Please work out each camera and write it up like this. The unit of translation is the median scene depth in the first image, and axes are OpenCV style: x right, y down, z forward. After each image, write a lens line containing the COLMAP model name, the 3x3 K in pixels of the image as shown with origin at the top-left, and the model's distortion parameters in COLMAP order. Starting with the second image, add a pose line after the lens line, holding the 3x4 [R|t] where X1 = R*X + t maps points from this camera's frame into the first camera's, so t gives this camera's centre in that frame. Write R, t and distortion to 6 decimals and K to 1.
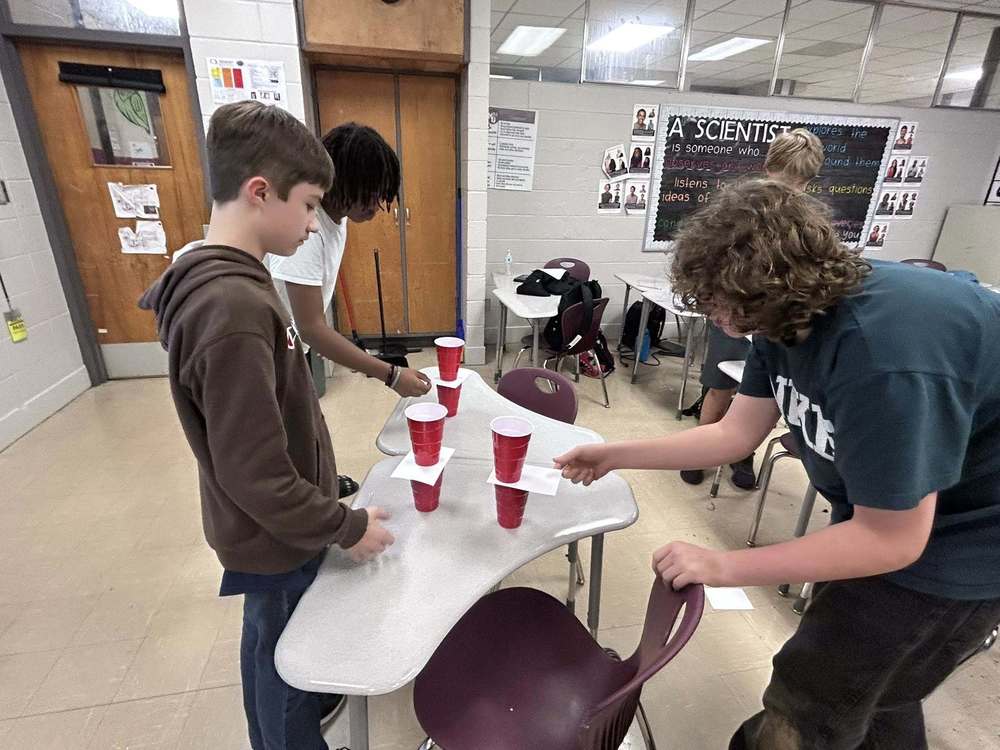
lens RADIAL K [[506.0, 0, 497.1], [0, 506.0, 365.6], [0, 0, 1]] dist [-0.004330, 0.001251]
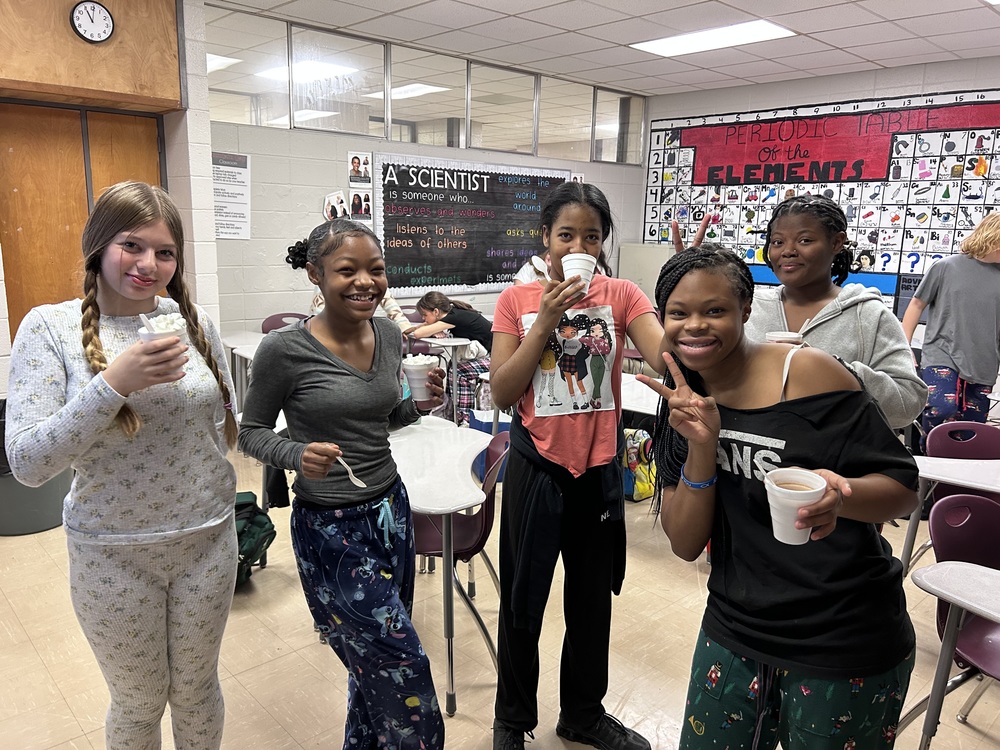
lens RADIAL K [[755.5, 0, 499.7], [0, 755.5, 377.9], [0, 0, 1]] dist [0.004096, -0.005218]
pose [[0.852052, -0.112217, 0.511287, -0.260751], [0.179849, 0.980048, -0.084615, 0.078917], [-0.491591, 0.164051, 0.855234, -0.298795]]
